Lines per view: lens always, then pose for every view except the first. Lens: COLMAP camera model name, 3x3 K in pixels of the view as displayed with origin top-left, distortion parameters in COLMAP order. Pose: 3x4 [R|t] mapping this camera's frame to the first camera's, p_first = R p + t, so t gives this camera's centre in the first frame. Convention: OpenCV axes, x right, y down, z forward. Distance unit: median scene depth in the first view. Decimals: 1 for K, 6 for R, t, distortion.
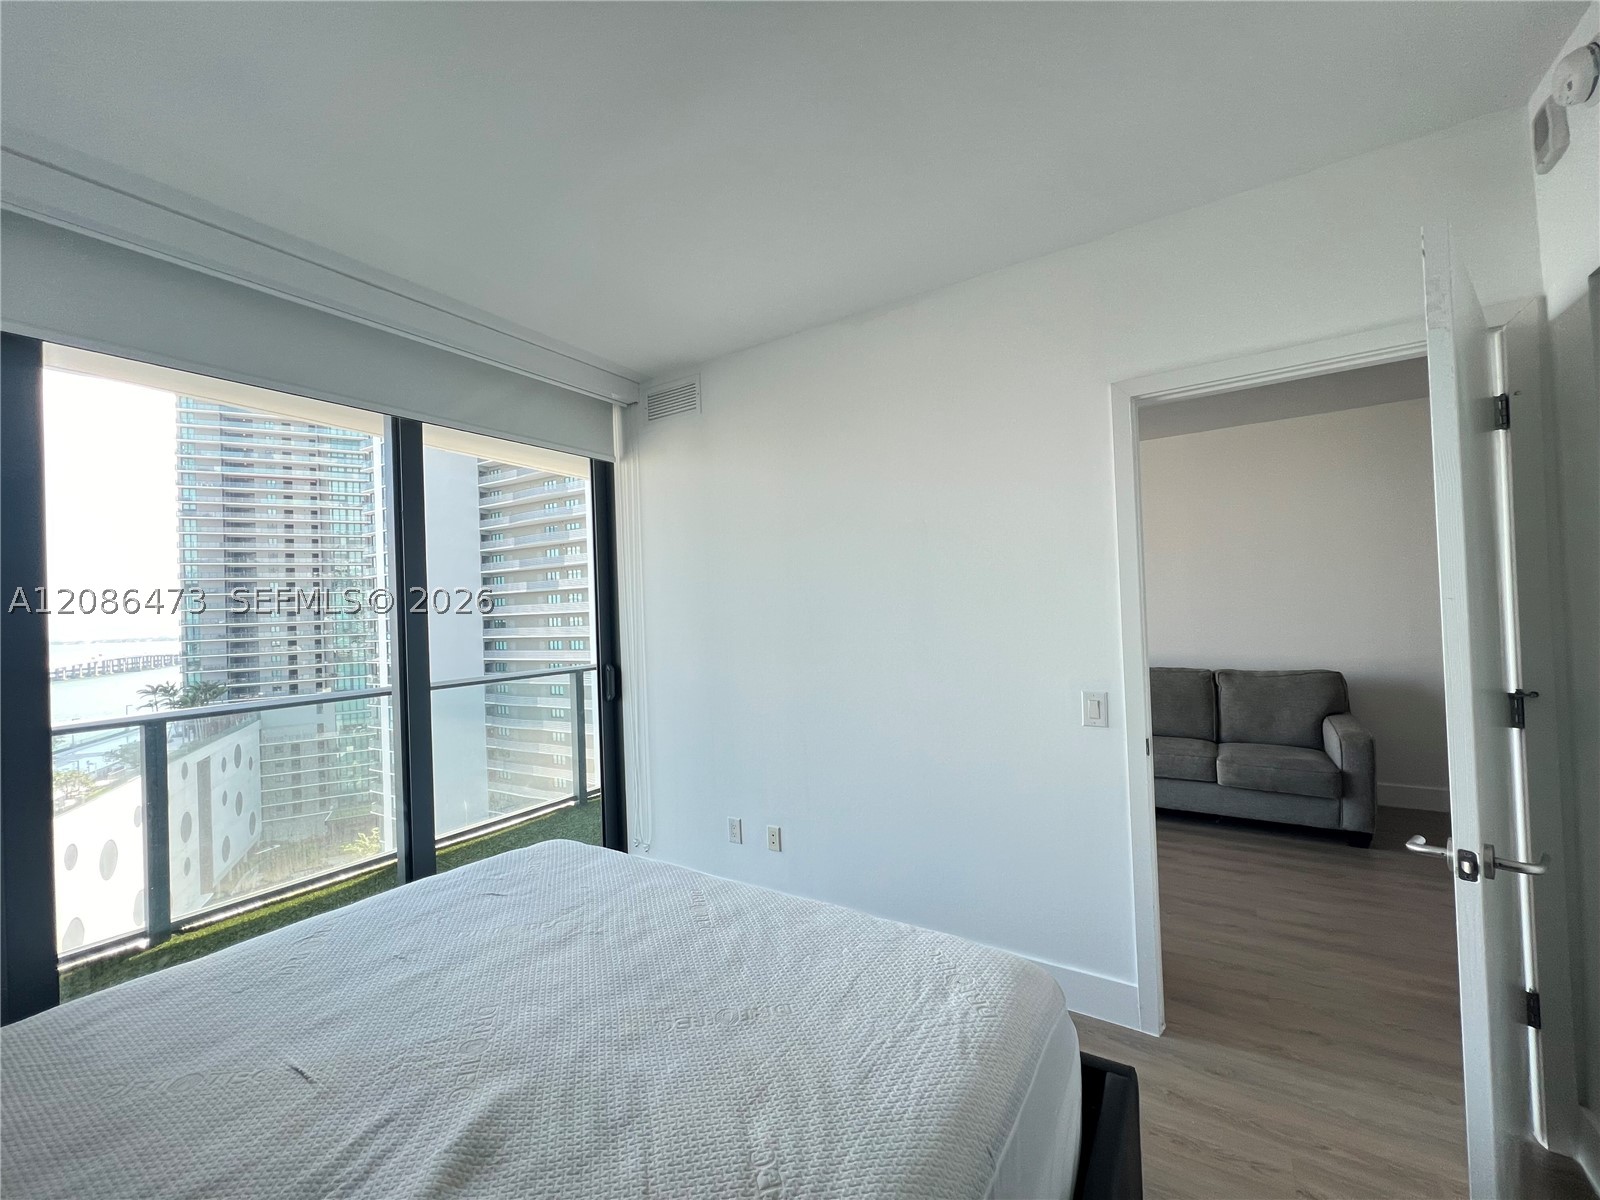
lens RADIAL K [[637.3, 0, 801.3], [0, 637.3, 605.8], [0, 0, 1]] dist [-0.001668, 0.000115]
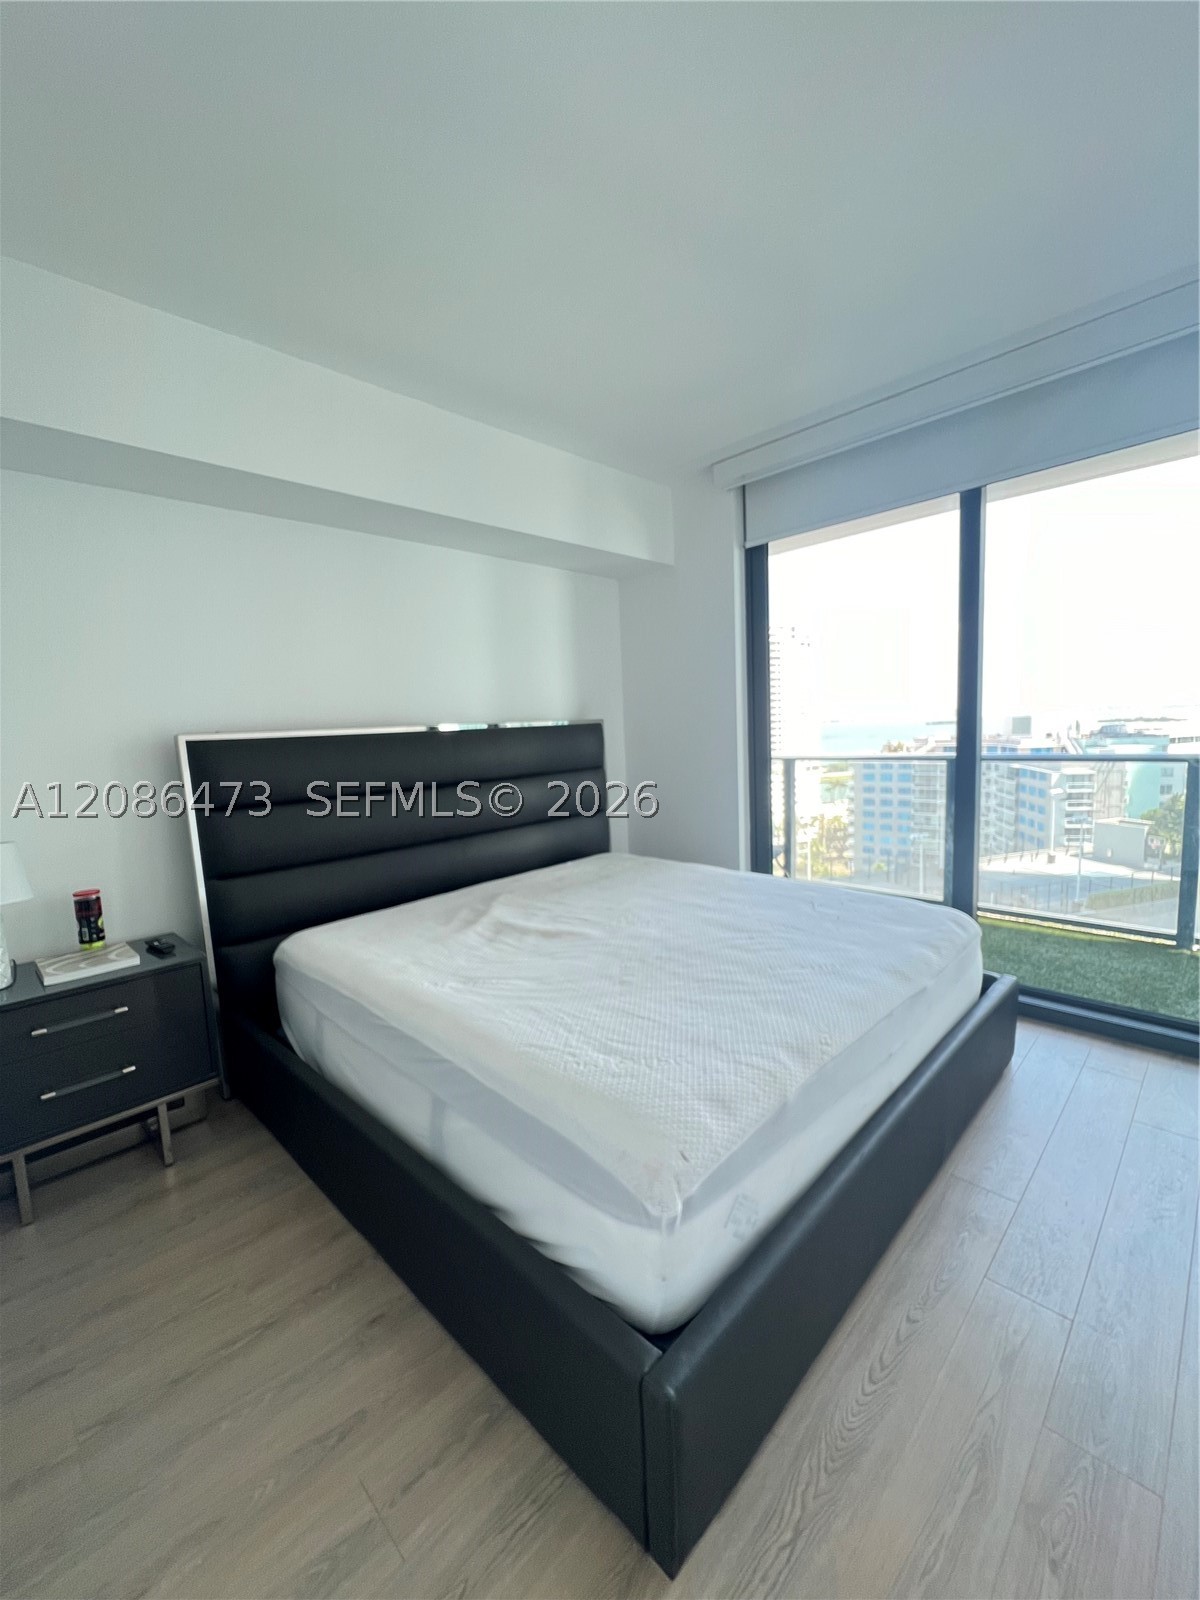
lens RADIAL K [[640.2, 0, 601.9], [0, 640.2, 800.6], [0, 0, 1]] dist [-0.005444, 0.001095]
pose [[-0.204623, 0.156275, -0.966285, 0.989955], [0.060067, 0.987317, 0.146957, 0.027439], [0.976996, -0.027971, -0.211415, 1.015692]]
